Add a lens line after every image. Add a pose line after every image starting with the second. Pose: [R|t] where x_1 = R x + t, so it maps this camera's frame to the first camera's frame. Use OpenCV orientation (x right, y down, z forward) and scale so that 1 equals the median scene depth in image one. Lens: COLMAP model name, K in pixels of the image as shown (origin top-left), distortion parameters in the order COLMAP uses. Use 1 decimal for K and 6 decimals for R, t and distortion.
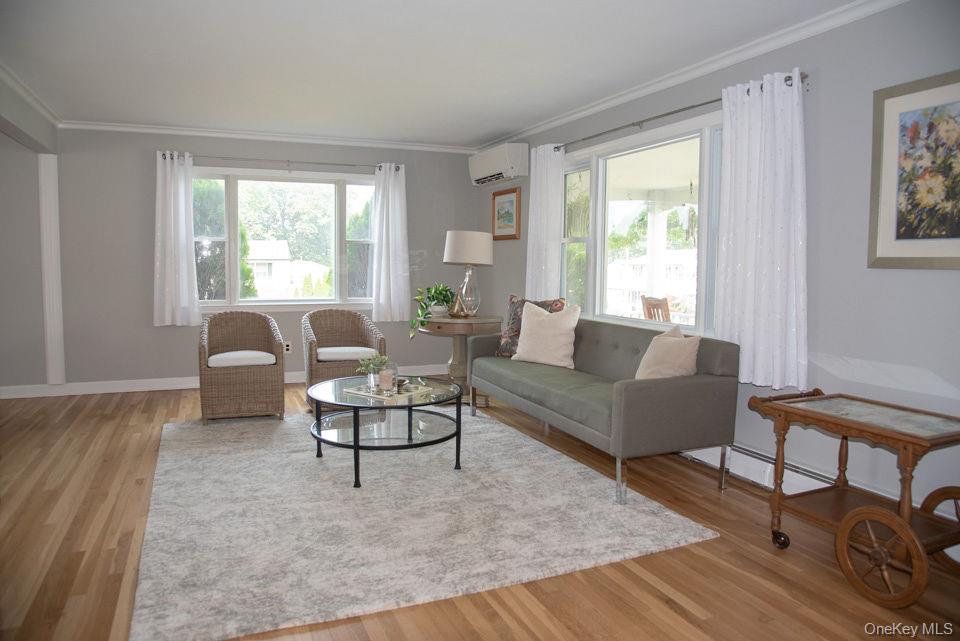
lens RADIAL K [[658.1, 0, 454.9], [0, 658.1, 316.2], [0, 0, 1]] dist [-0.087975, 0.027423]
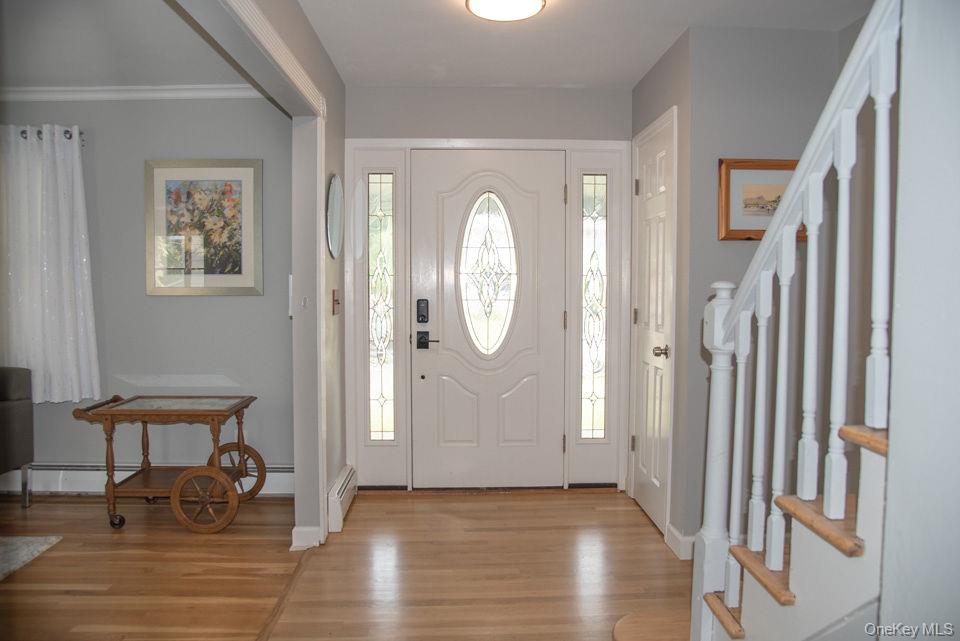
lens RADIAL K [[658.1, 0, 479.9], [0, 658.1, 320.6], [0, 0, 1]] dist [-0.087975, 0.027423]
pose [[0.341081, -0.049490, 0.938730, -0.336974], [0.073679, 0.996949, 0.025789, -0.008848], [-0.937142, 0.060368, 0.343687, -0.075993]]
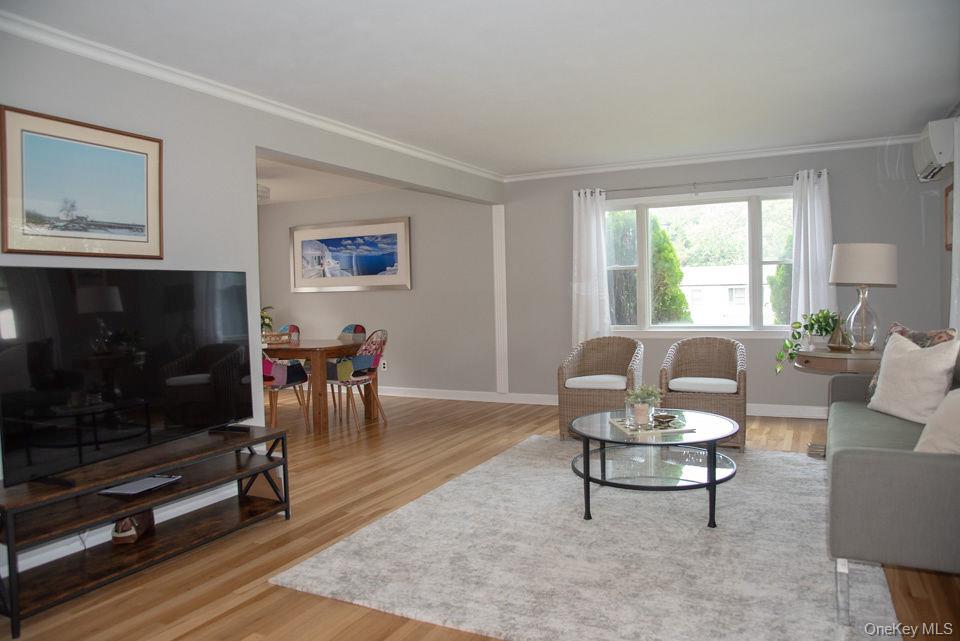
lens RADIAL K [[658.1, 0, 476.7], [0, 658.1, 317.5], [0, 0, 1]] dist [-0.087975, 0.027423]
pose [[0.659023, 0.002815, -0.752117, 0.505007], [-0.029864, 0.999302, -0.022427, -0.013147], [0.751529, 0.037241, 0.658648, 0.240523]]
